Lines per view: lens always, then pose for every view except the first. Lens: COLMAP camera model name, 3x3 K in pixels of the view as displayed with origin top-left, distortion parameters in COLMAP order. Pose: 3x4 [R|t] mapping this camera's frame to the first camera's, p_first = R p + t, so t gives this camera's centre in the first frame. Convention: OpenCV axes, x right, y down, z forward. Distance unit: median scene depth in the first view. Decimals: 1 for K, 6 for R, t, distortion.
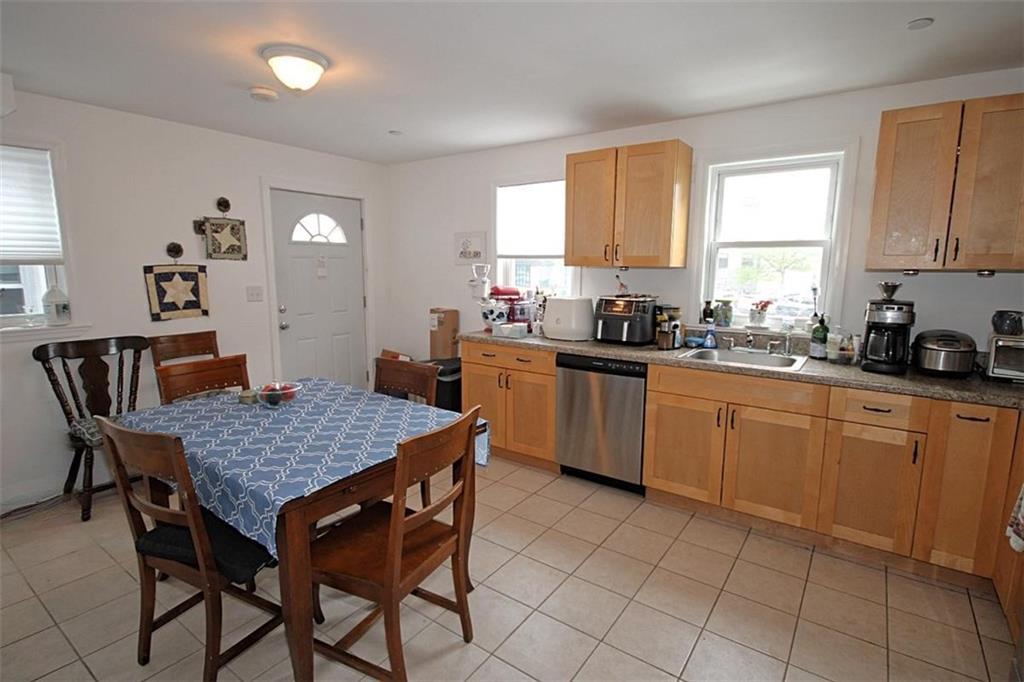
lens RADIAL K [[502.9, 0, 513.7], [0, 502.9, 341.5], [0, 0, 1]] dist [-0.004969, 0.000348]
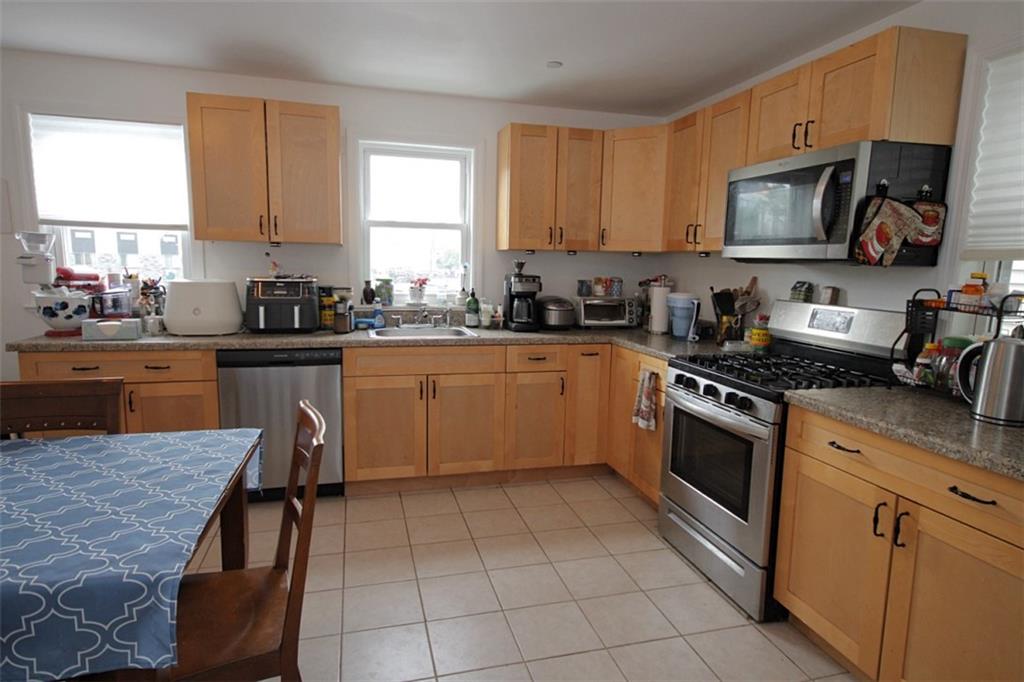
lens RADIAL K [[580.5, 0, 509.3], [0, 580.5, 340.4], [0, 0, 1]] dist [0.014851, 0.000116]
pose [[0.634151, -0.096319, 0.767187, -0.331969], [0.098523, 0.994189, 0.043380, 0.013343], [-0.766907, 0.048076, 0.639955, 0.079597]]
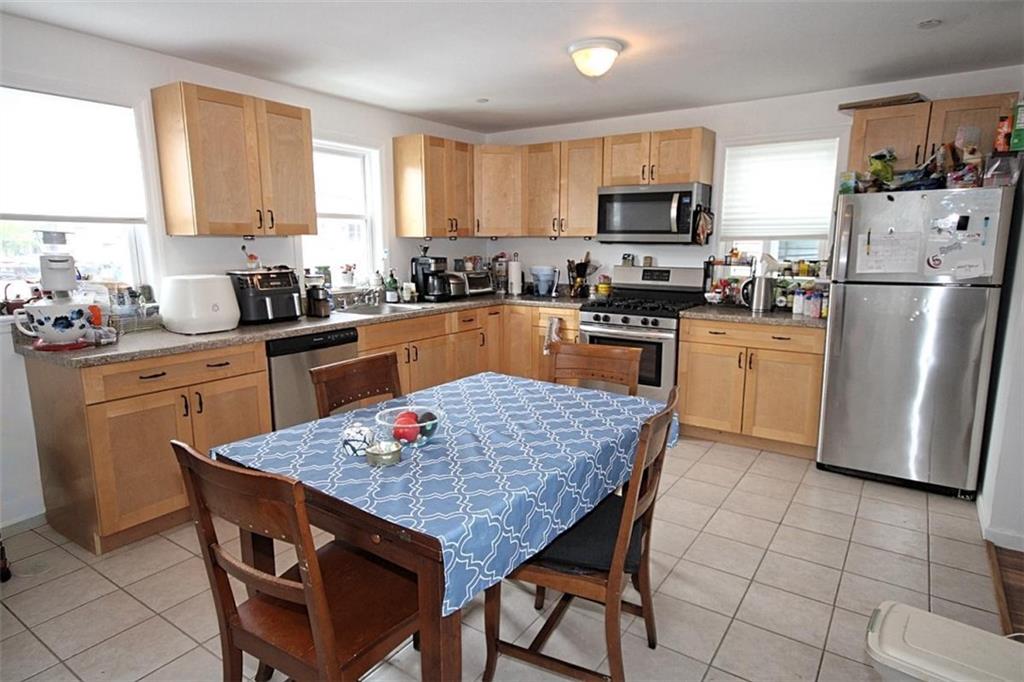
lens RADIAL K [[594.0, 0, 507.9], [0, 594.0, 341.6], [0, 0, 1]] dist [0.017235, 0.002189]
pose [[-0.012294, -0.176908, 0.984151, -0.919115], [0.151558, 0.972524, 0.176712, -0.093523], [-0.988372, 0.151329, 0.014856, 0.627663]]
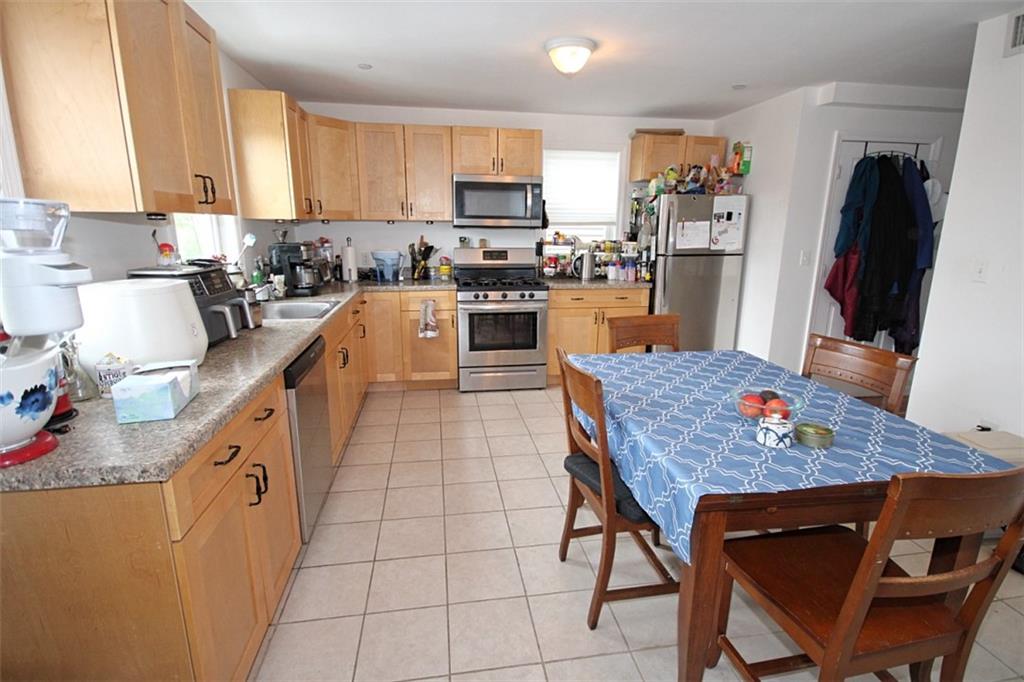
lens RADIAL K [[502.9, 0, 514.5], [0, 502.9, 342.8], [0, 0, 1]] dist [-0.004969, 0.000348]
pose [[-0.703955, -0.173025, 0.688847, -0.512002], [0.095856, 0.937854, 0.333529, -0.179370], [-0.703747, 0.300819, -0.643621, 1.237610]]
